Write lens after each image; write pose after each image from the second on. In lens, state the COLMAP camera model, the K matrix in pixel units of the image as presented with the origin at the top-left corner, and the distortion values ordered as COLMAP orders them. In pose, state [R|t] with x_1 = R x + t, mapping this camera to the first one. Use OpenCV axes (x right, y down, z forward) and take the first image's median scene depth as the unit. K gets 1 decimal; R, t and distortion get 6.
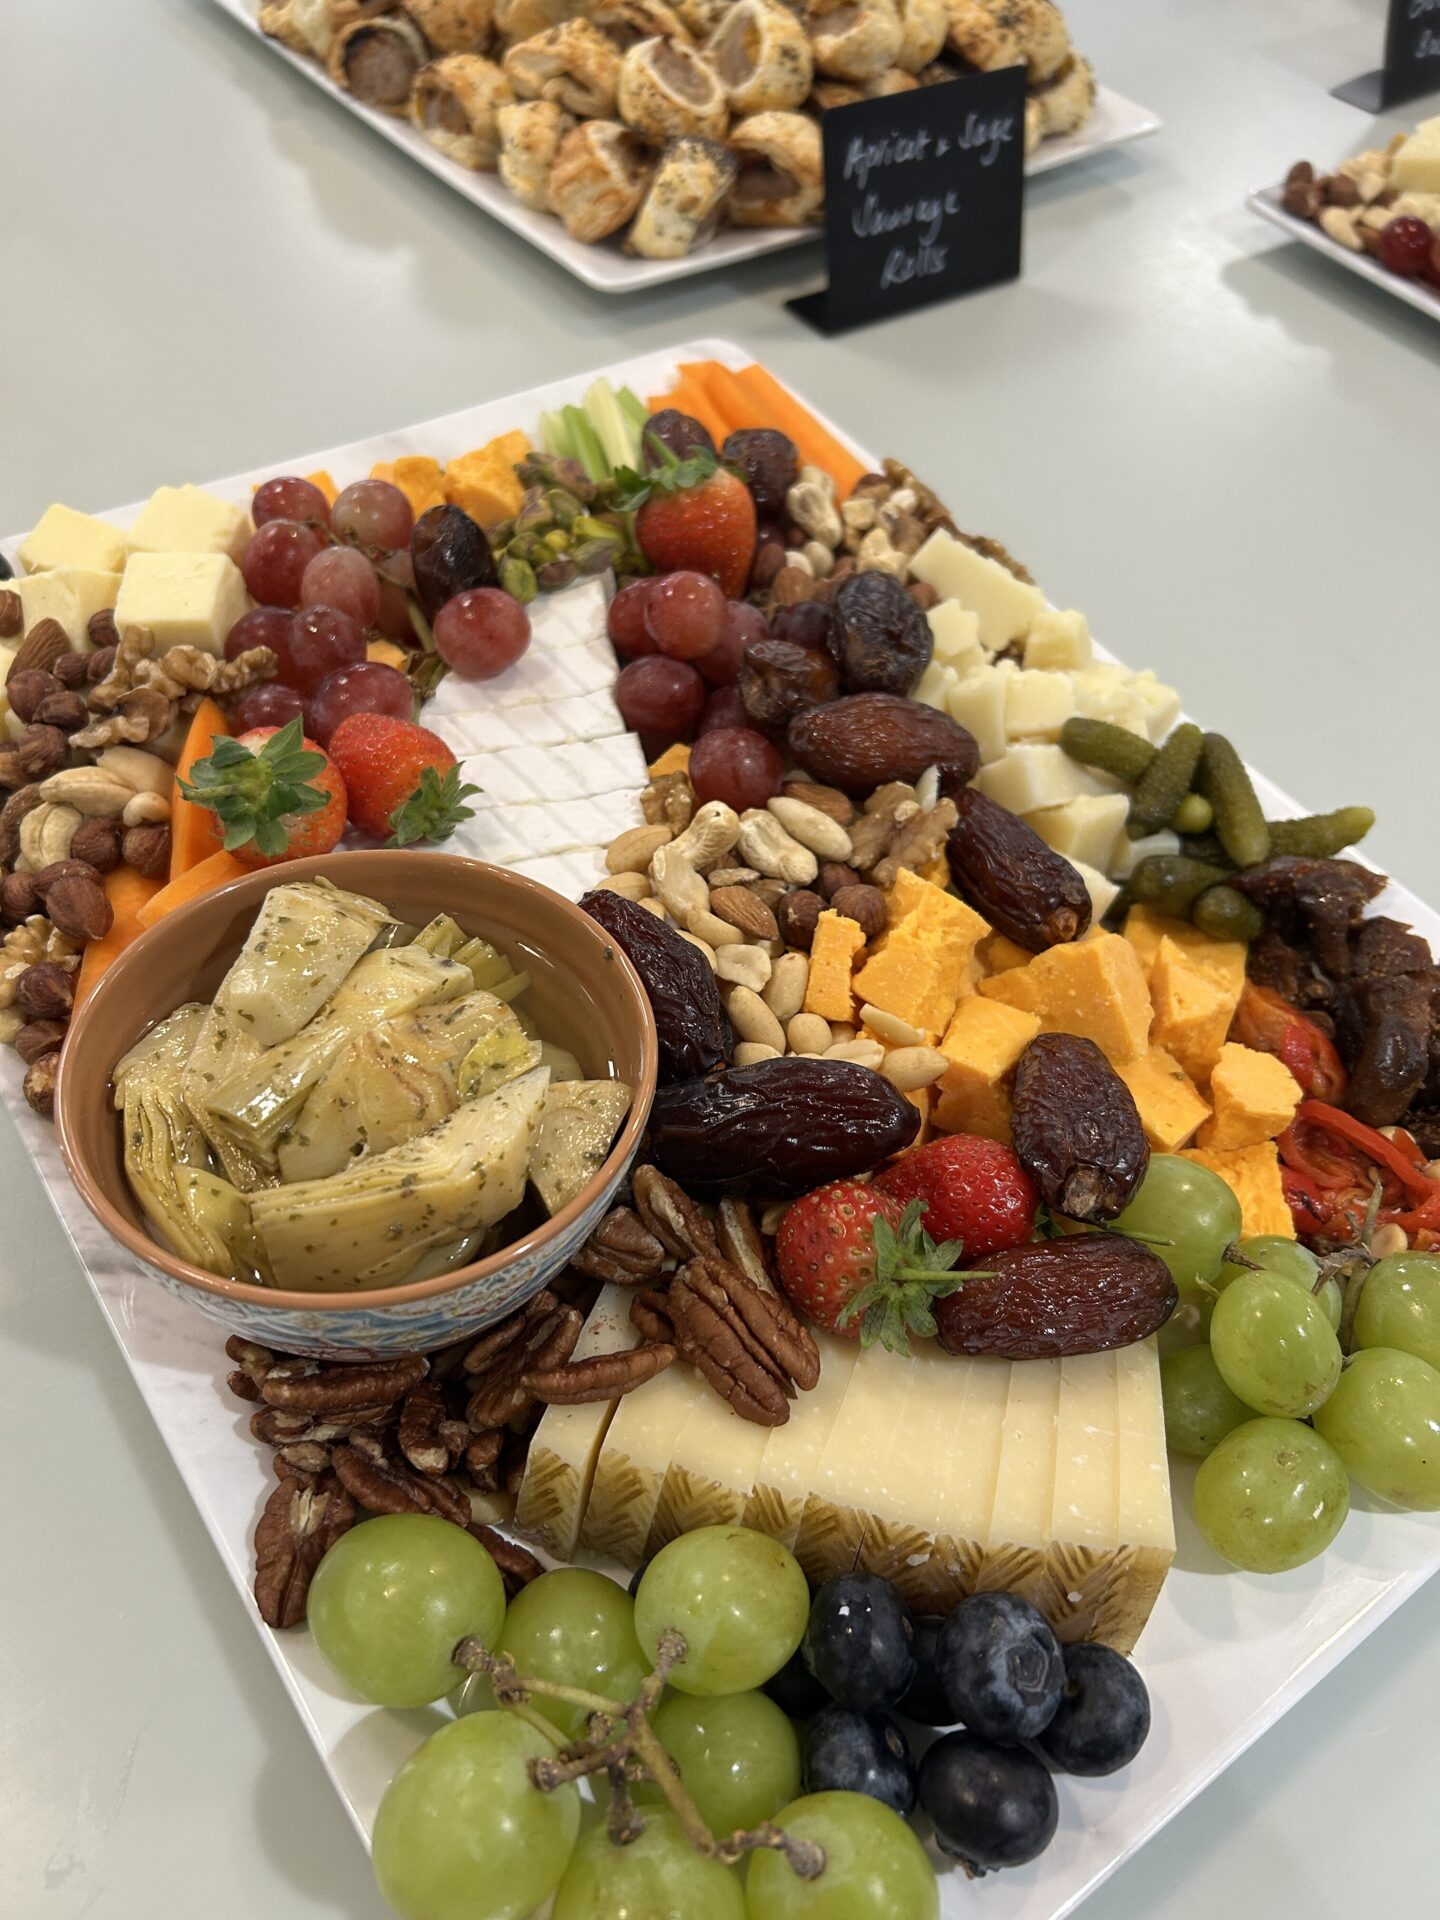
lens RADIAL K [[1485.4, 0, 720.0], [0, 1485.4, 960.0], [0, 0, 1]] dist [0.051242, -0.080855]
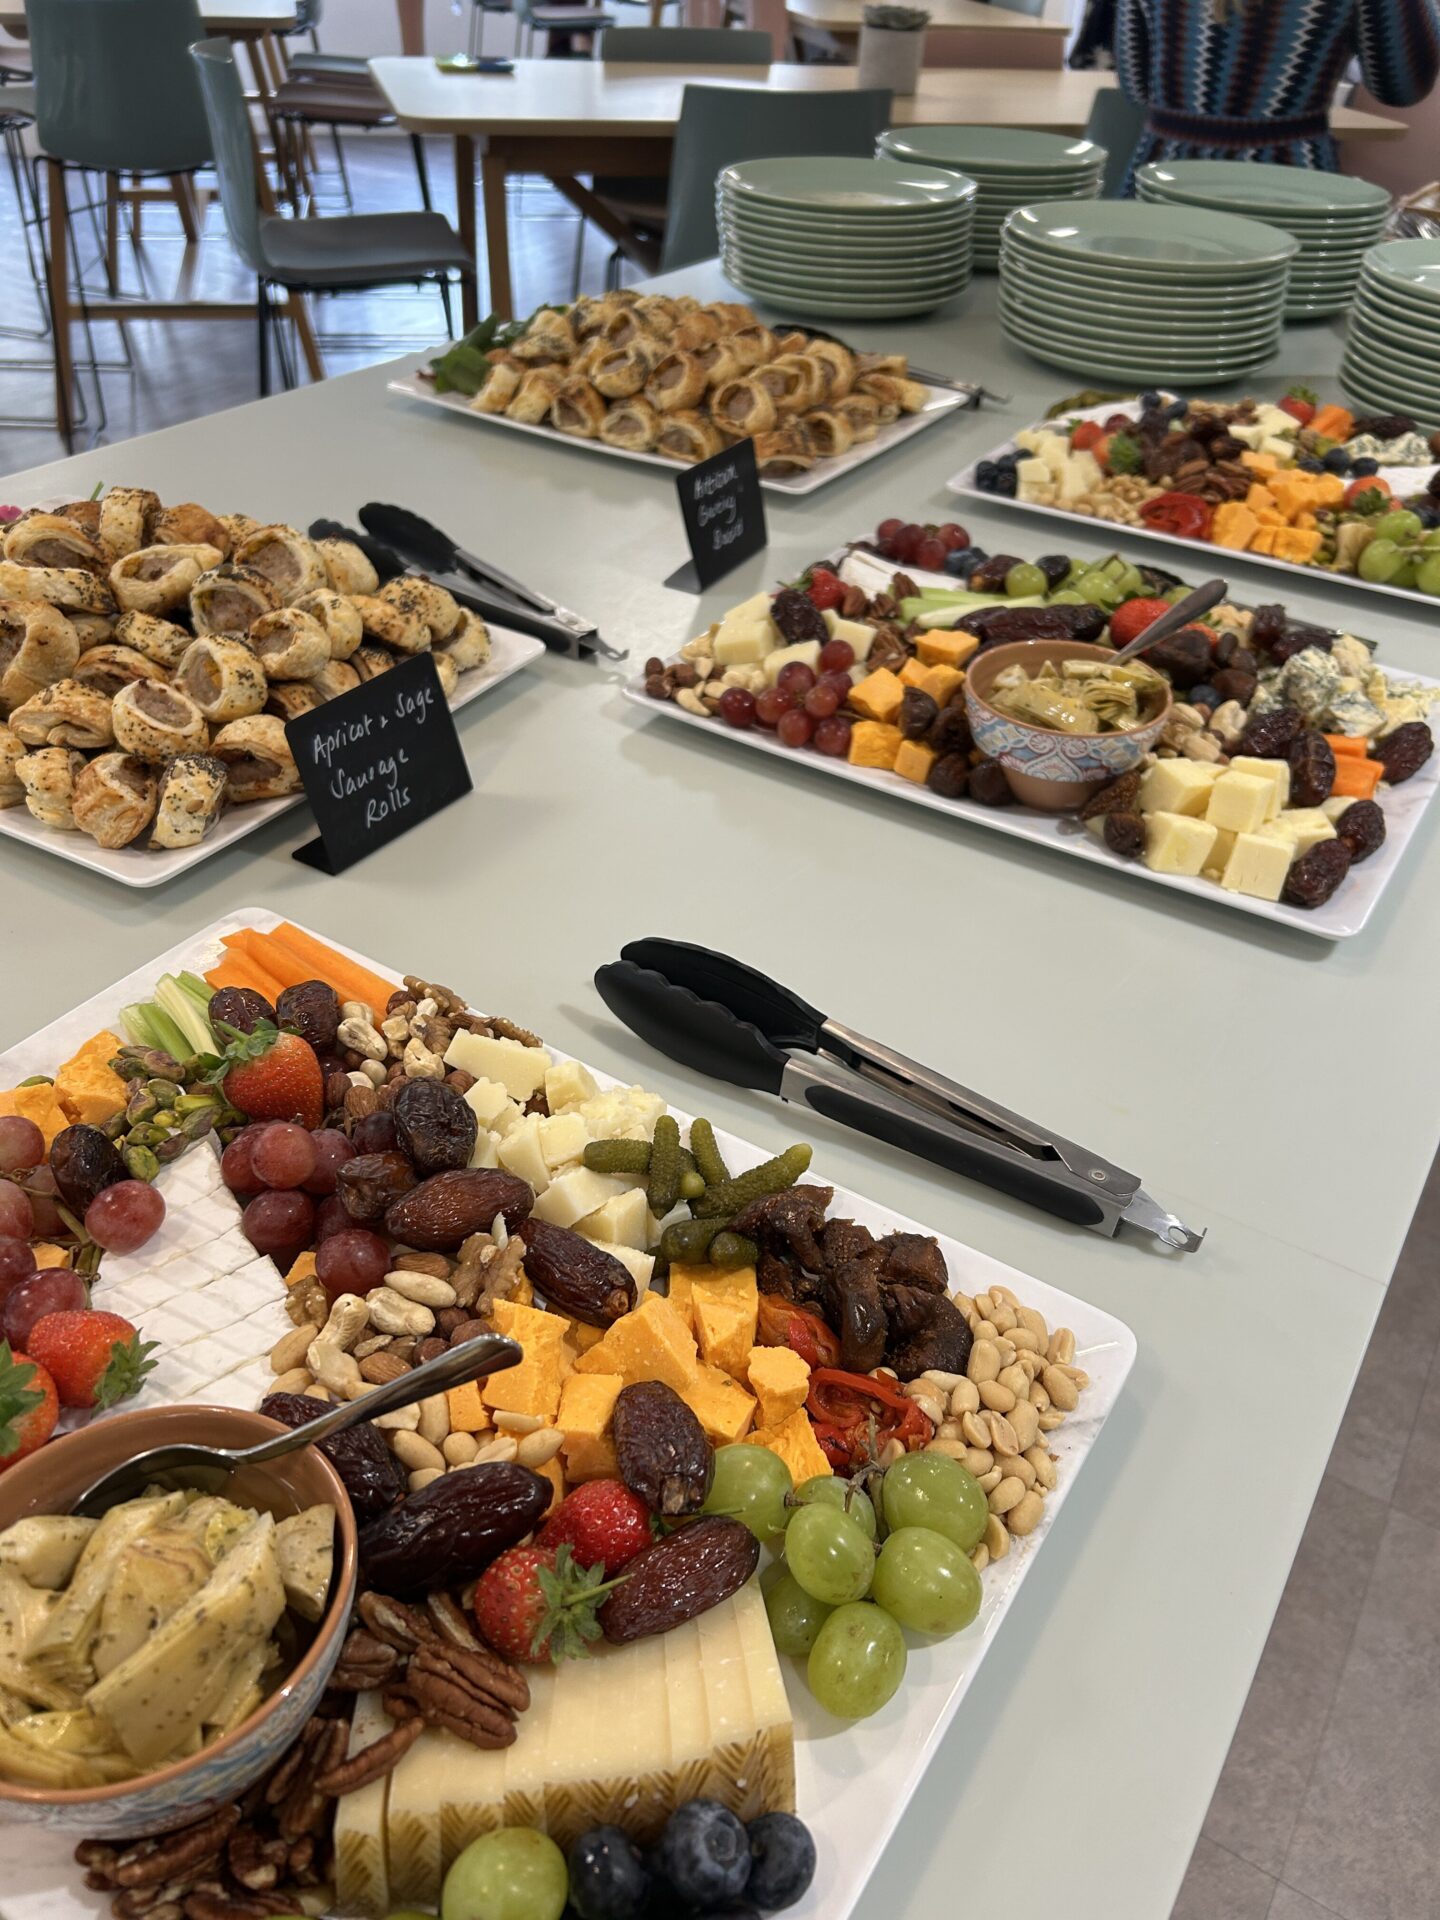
lens RADIAL K [[1485.4, 0, 720.0], [0, 1485.4, 960.0], [0, 0, 1]] dist [0.051242, -0.080855]
pose [[0.927585, -0.253551, 0.274404, 0.017028], [0.306995, 0.935852, -0.173019, -0.050987], [-0.212932, 0.244731, 0.945921, -0.393519]]
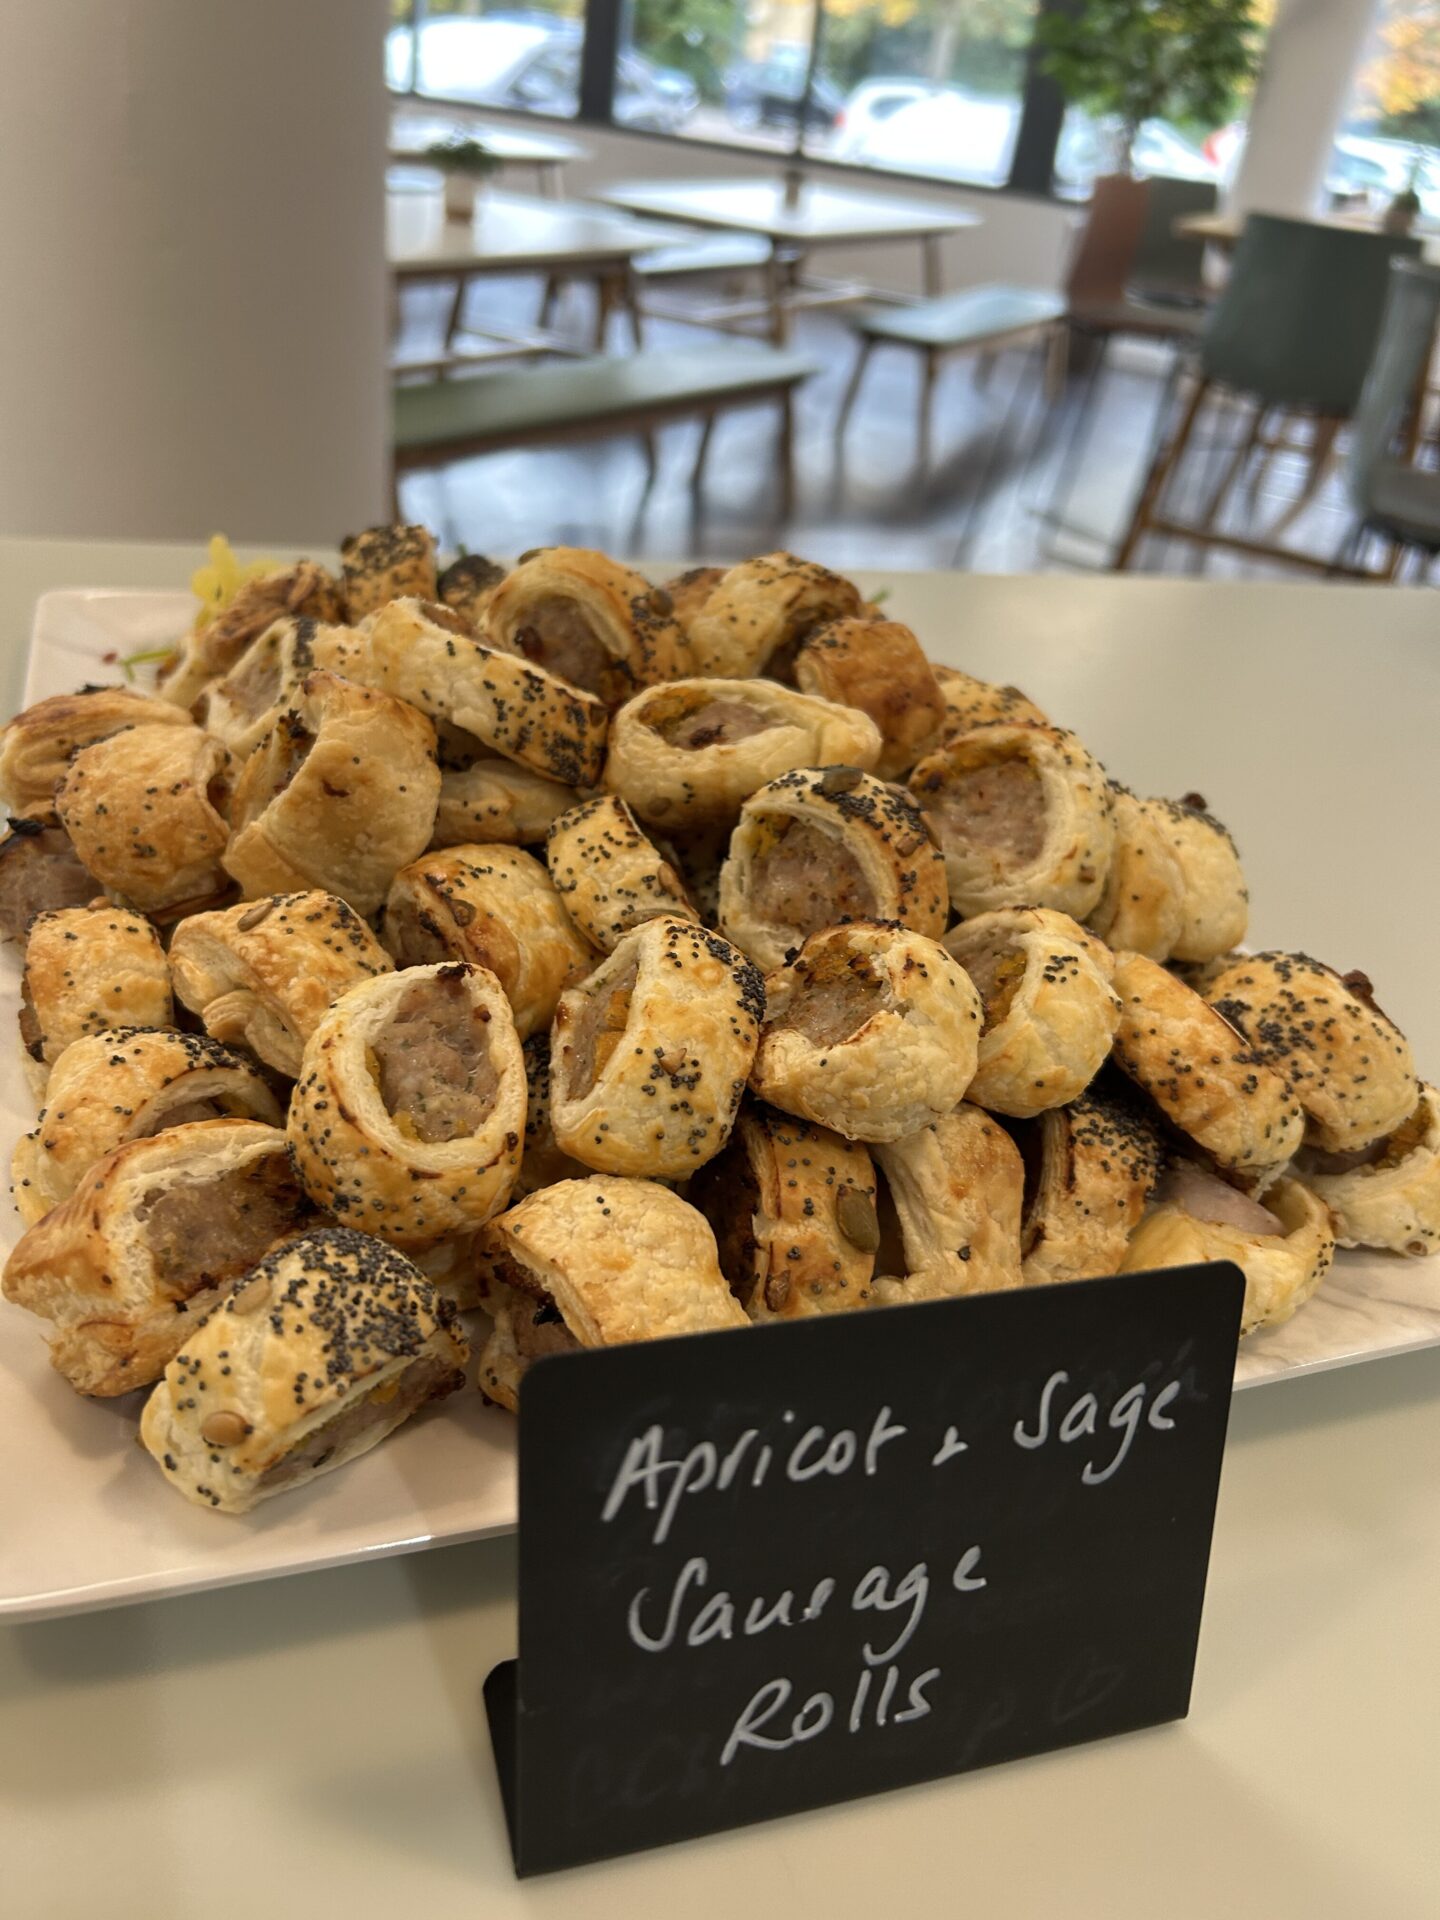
lens RADIAL K [[1458.6, 0, 720.0], [0, 1458.6, 960.0], [0, 0, 1]] dist [0.008632, 0.003084]
pose [[0.943596, 0.202811, -0.261714, 0.263080], [-0.283911, 0.902309, -0.324397, -0.832235], [0.170356, 0.380403, 0.908995, 1.014215]]
